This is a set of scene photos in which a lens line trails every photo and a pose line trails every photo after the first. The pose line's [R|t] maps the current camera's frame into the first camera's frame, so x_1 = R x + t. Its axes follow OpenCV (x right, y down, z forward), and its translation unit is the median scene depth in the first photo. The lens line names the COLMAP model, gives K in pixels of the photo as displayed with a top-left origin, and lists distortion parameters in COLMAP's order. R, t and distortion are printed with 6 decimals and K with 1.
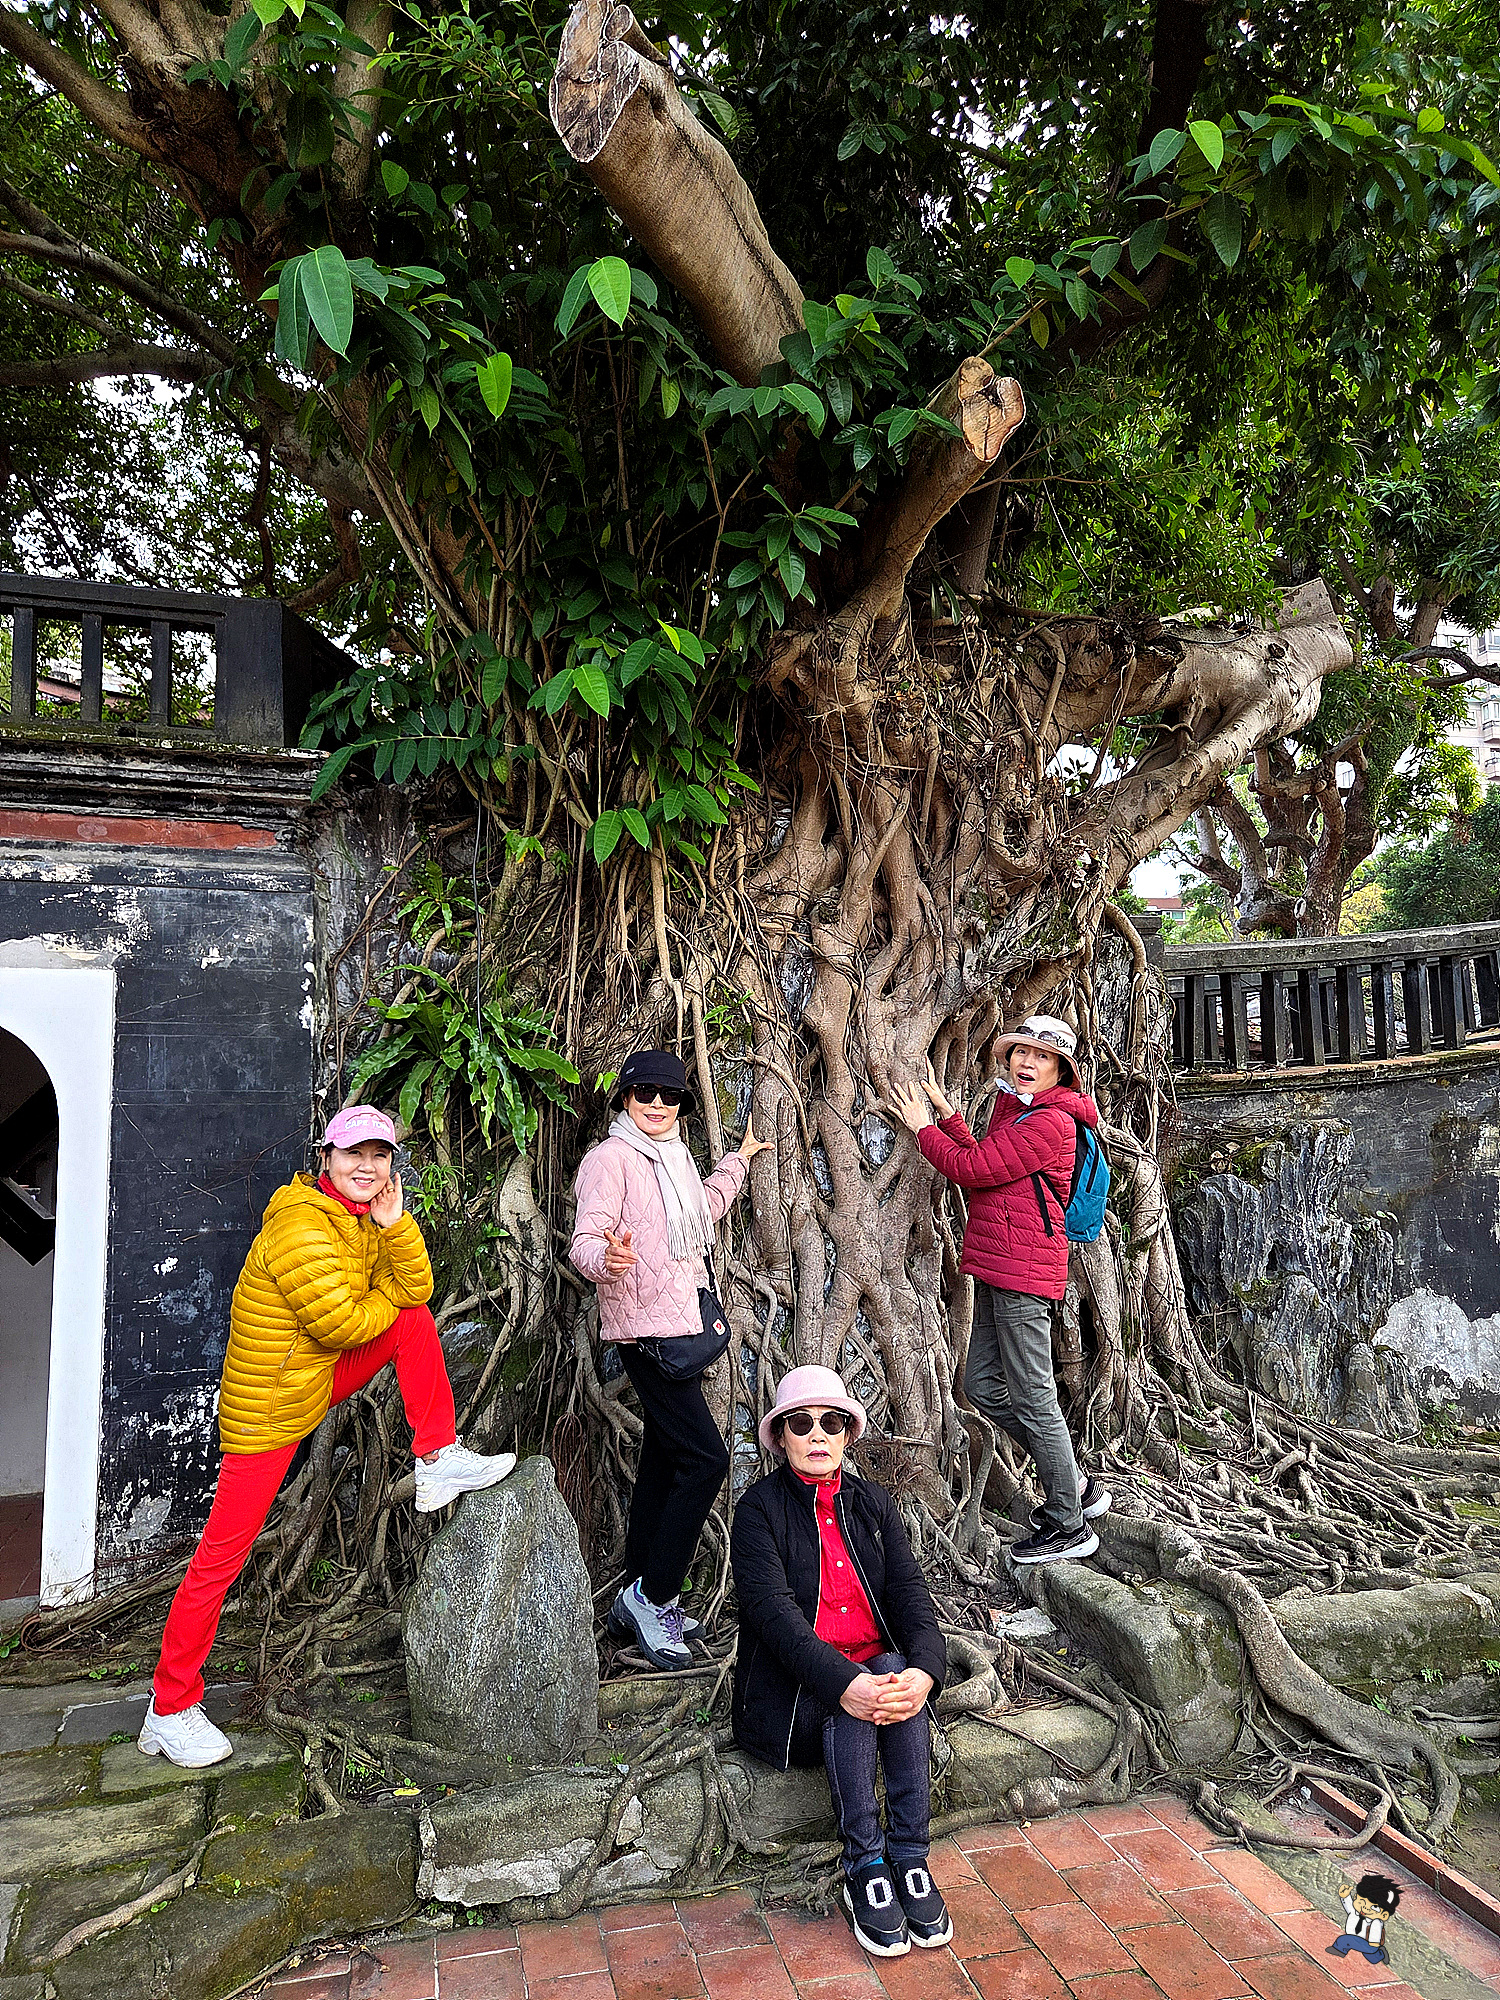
lens RADIAL K [[1354.3, 0, 747.0], [0, 1354.3, 1004.0], [0, 0, 1]] dist [0.048099, -0.019479]
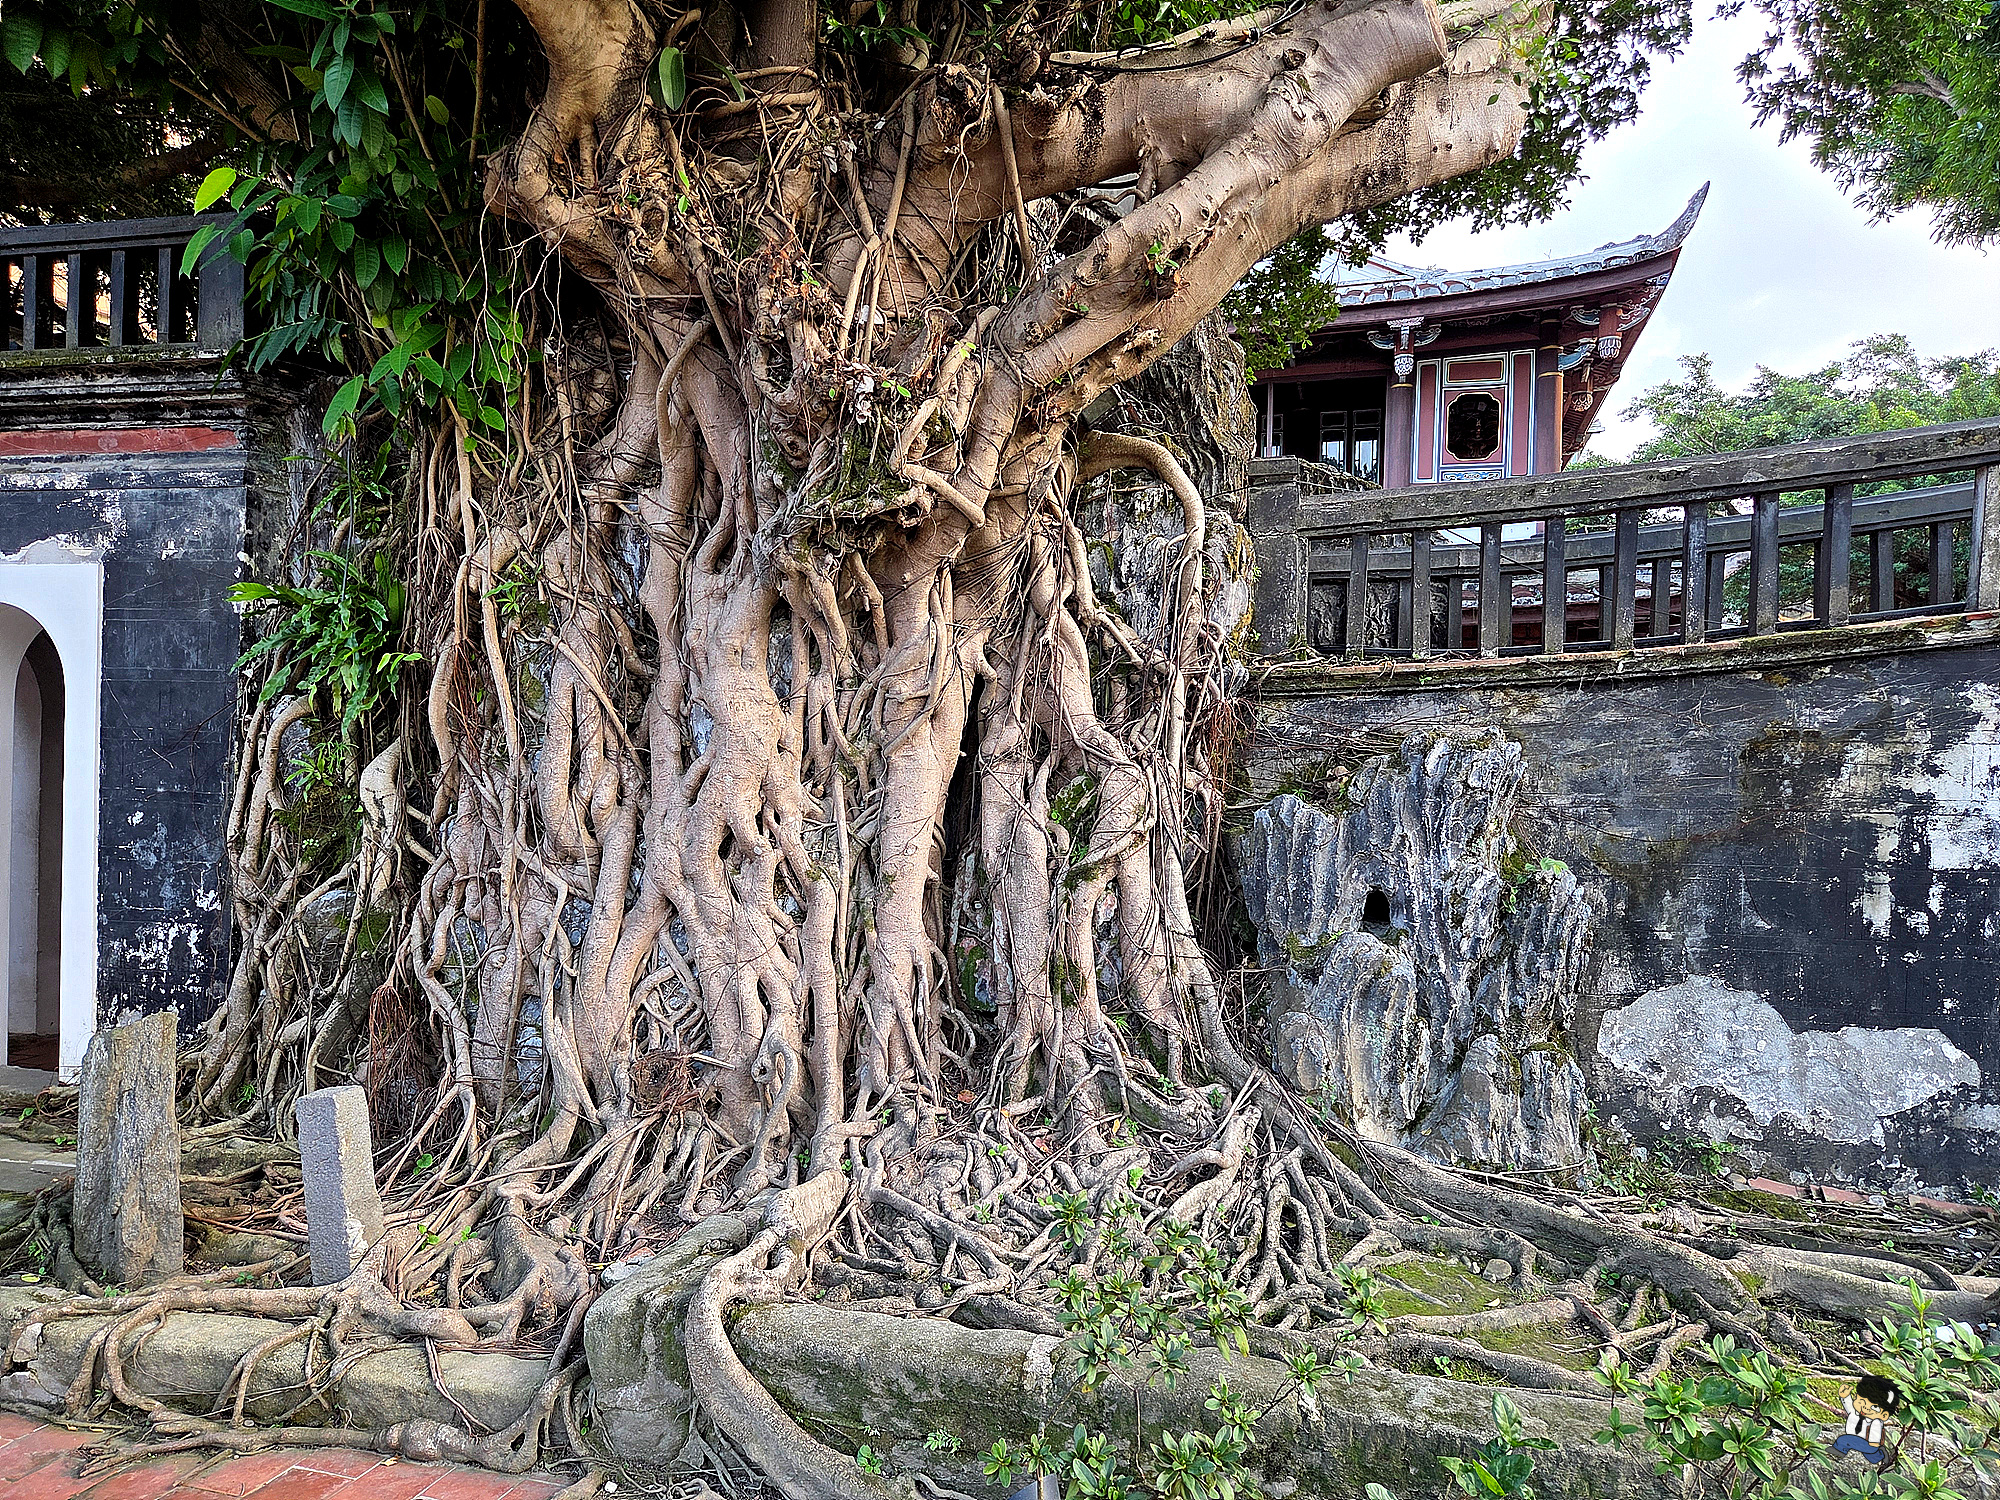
lens RADIAL K [[1354.3, 0, 1003.9], [0, 1354.3, 753.3], [0, 0, 1]] dist [0.048099, -0.019479]
pose [[0.866955, 0.034652, -0.497181, 0.759944], [0.016735, 0.994993, 0.098530, 0.031803], [0.498106, -0.093741, 0.862034, 0.346894]]
